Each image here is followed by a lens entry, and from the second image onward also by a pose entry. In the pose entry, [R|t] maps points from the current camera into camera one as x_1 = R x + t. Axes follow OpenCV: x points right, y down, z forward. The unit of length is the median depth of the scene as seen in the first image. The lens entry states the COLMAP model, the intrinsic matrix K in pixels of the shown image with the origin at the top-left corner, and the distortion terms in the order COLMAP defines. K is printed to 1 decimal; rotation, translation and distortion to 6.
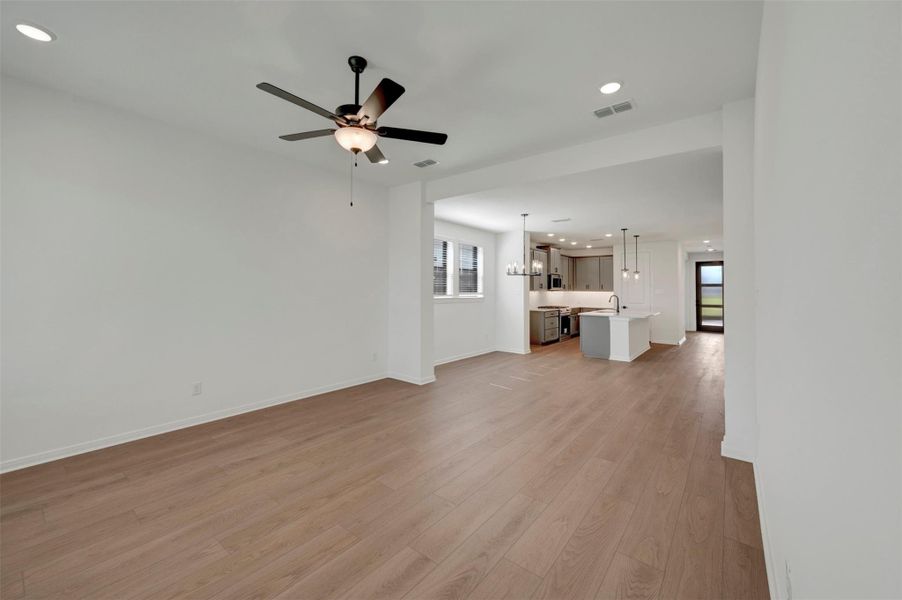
lens RADIAL K [[358.9, 0, 447.5], [0, 358.9, 293.9], [0, 0, 1]] dist [0.002985, -0.000687]
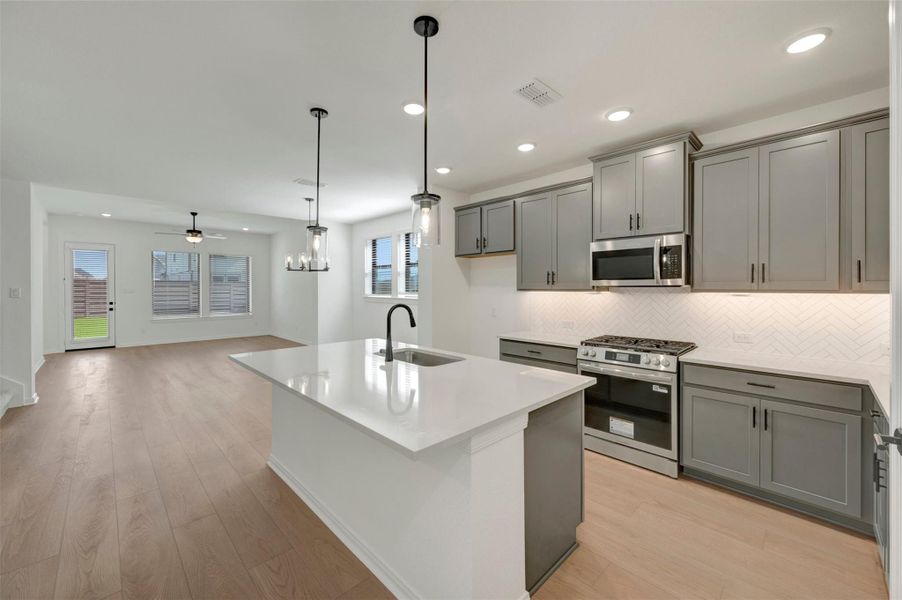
lens RADIAL K [[358.9, 0, 450.2], [0, 358.9, 293.2], [0, 0, 1]] dist [0.002985, -0.000687]
pose [[-0.126839, 0.011177, -0.991860, 1.190626], [-0.009764, 0.999874, 0.012516, -0.017112], [0.991875, 0.011272, -0.126714, 1.689800]]
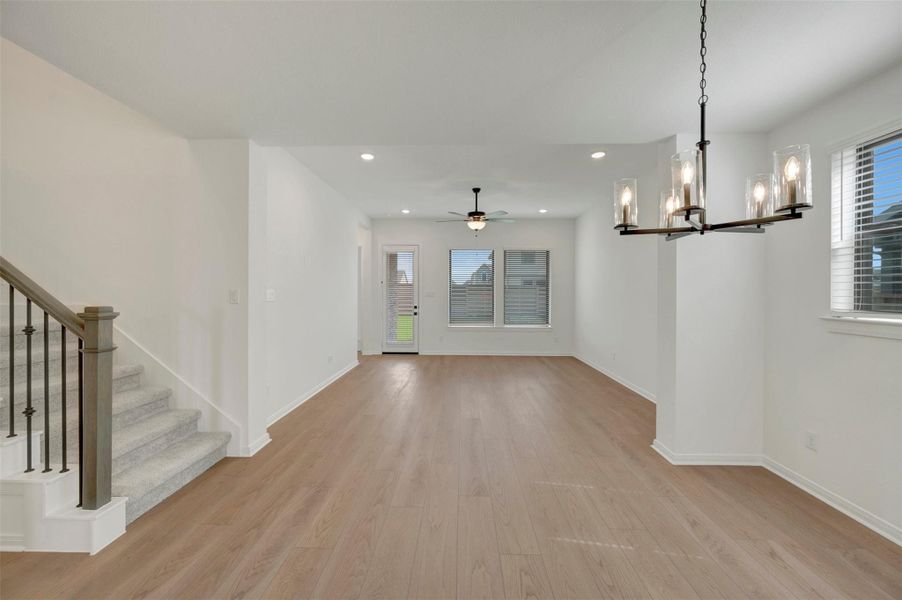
lens RADIAL K [[358.9, 0, 448.4], [0, 358.9, 294.4], [0, 0, 1]] dist [0.002985, -0.000687]
pose [[-0.803905, -0.000253, -0.594757, 0.580707], [-0.010636, 0.999846, 0.013952, -0.014209], [0.594662, 0.017542, -0.803784, 1.288507]]
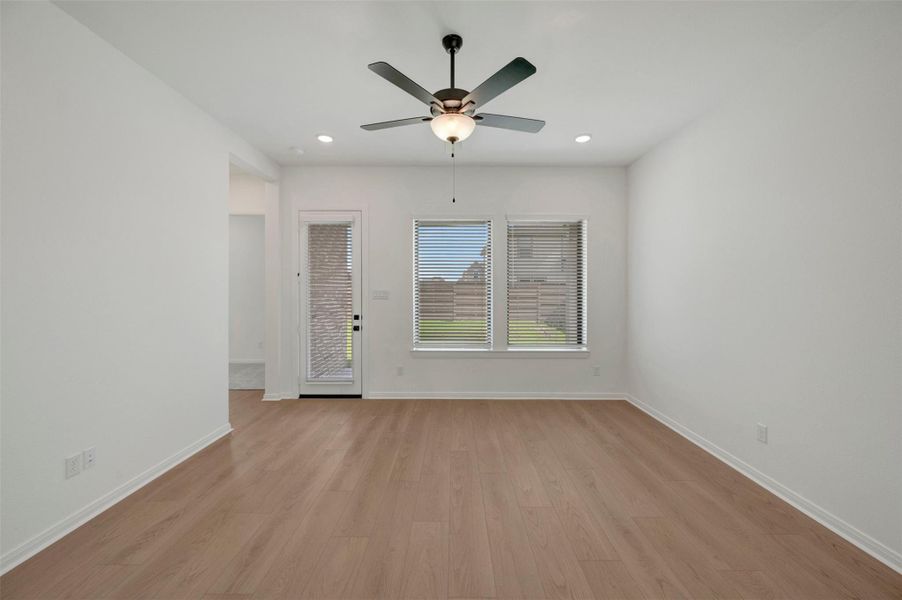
lens RADIAL K [[358.9, 0, 453.4], [0, 358.9, 292.6], [0, 0, 1]] dist [0.002985, -0.000687]
pose [[-0.782951, -0.002564, -0.622079, 0.152028], [-0.009509, 0.999924, 0.007847, -0.007737], [0.622011, 0.012059, -0.782915, 0.825221]]
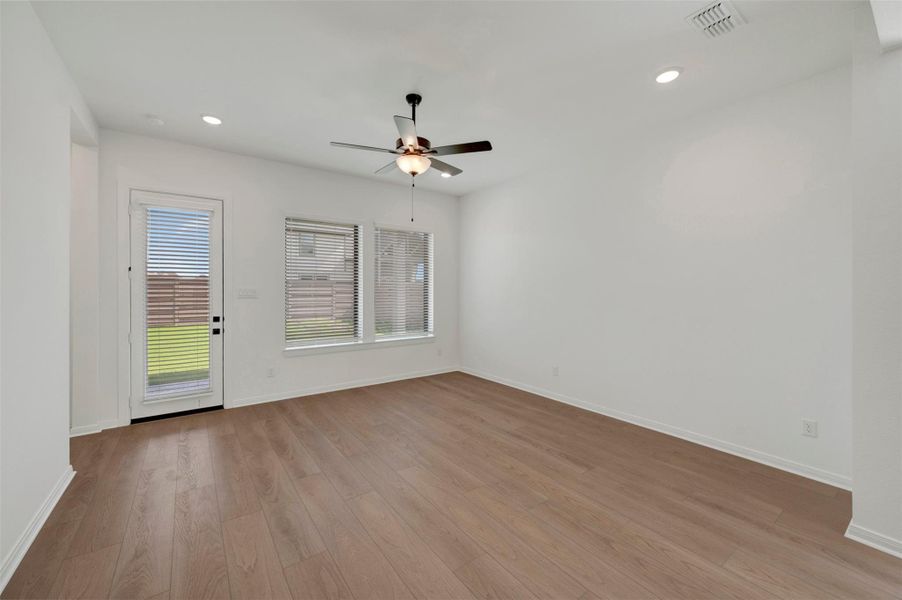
lens RADIAL K [[358.9, 0, 451.0], [0, 358.9, 290.5], [0, 0, 1]] dist [0.002985, -0.000687]
pose [[-0.264649, -0.001373, -0.964344, 0.414293], [-0.009499, 0.999954, 0.001183, -0.006374], [0.964298, 0.009473, -0.264650, 0.688727]]
